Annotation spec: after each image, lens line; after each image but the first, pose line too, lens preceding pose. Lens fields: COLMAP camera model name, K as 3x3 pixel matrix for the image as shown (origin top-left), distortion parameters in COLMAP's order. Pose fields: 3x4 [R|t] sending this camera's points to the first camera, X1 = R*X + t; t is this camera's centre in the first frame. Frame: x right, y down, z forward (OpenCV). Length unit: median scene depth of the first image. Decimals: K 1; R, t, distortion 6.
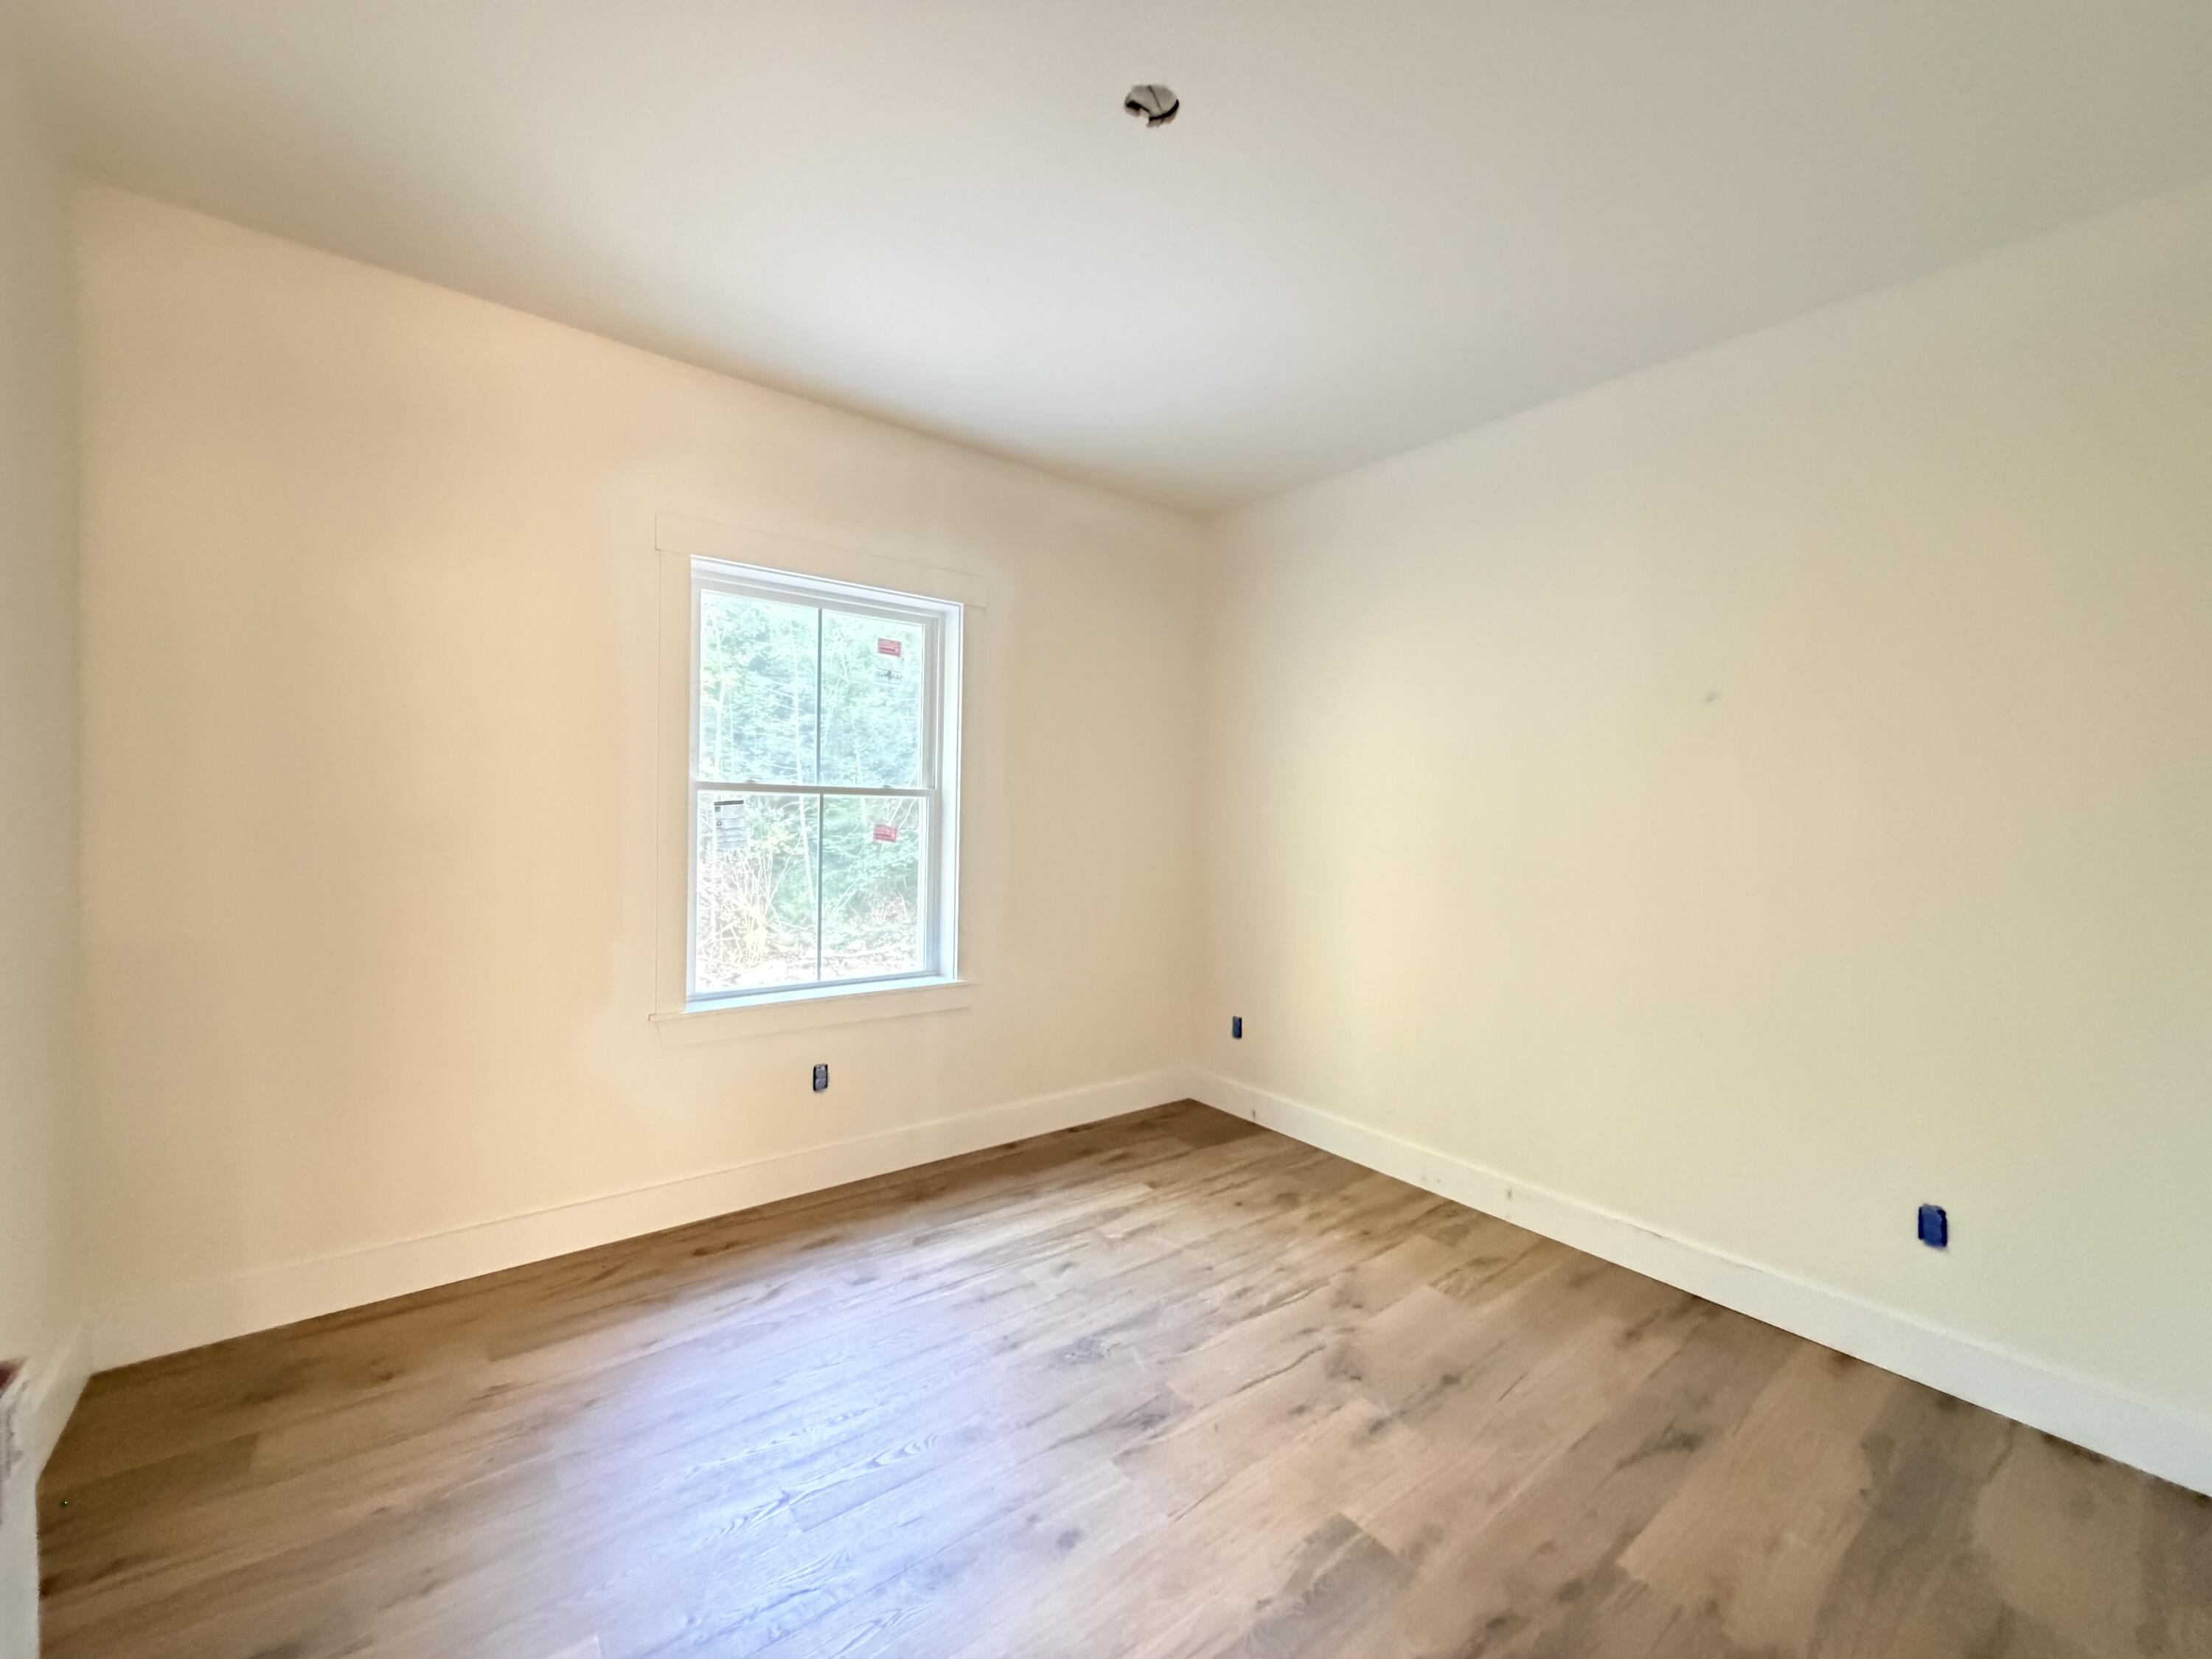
lens RADIAL K [[884.8, 0, 1103.3], [0, 884.8, 833.4], [0, 0, 1]] dist [0.001116, 0.000506]
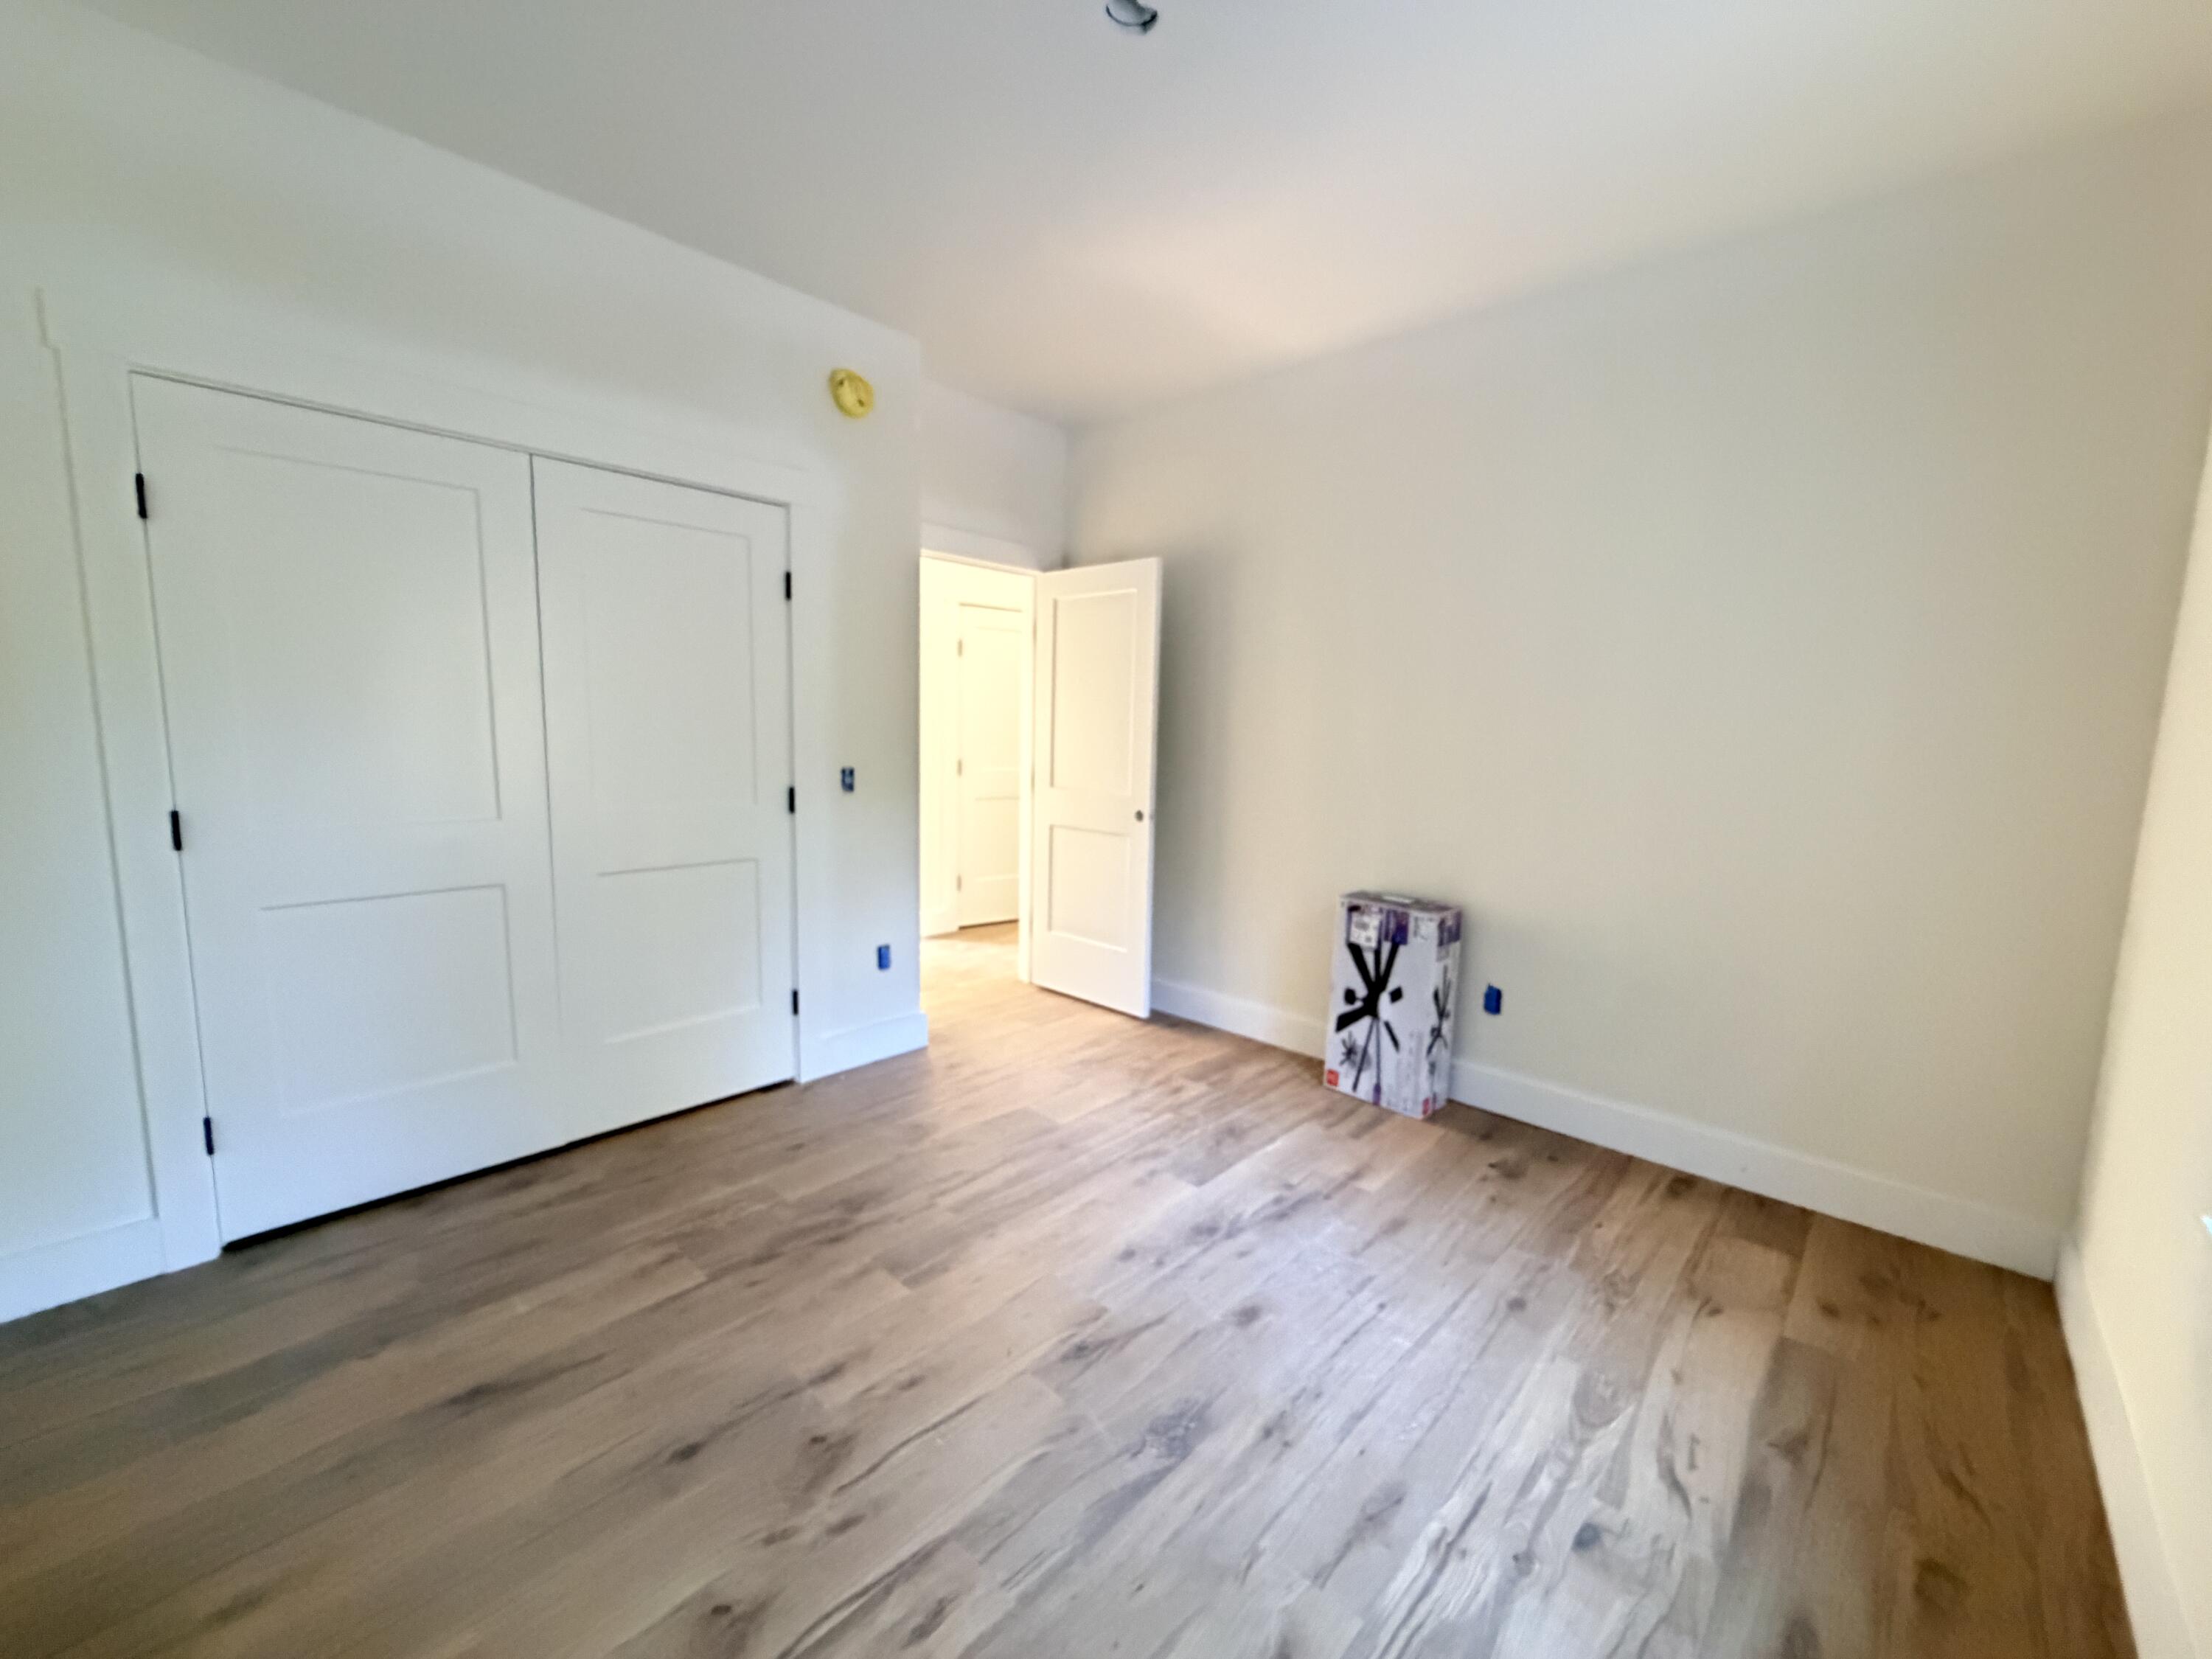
lens RADIAL K [[884.8, 0, 1117.3], [0, 884.8, 822.1], [0, 0, 1]] dist [0.001116, 0.000506]
pose [[-0.983812, -0.028469, -0.176927, 0.179464], [-0.052666, 0.989633, 0.133616, -0.029404], [0.171289, 0.140771, -0.975112, 1.697047]]
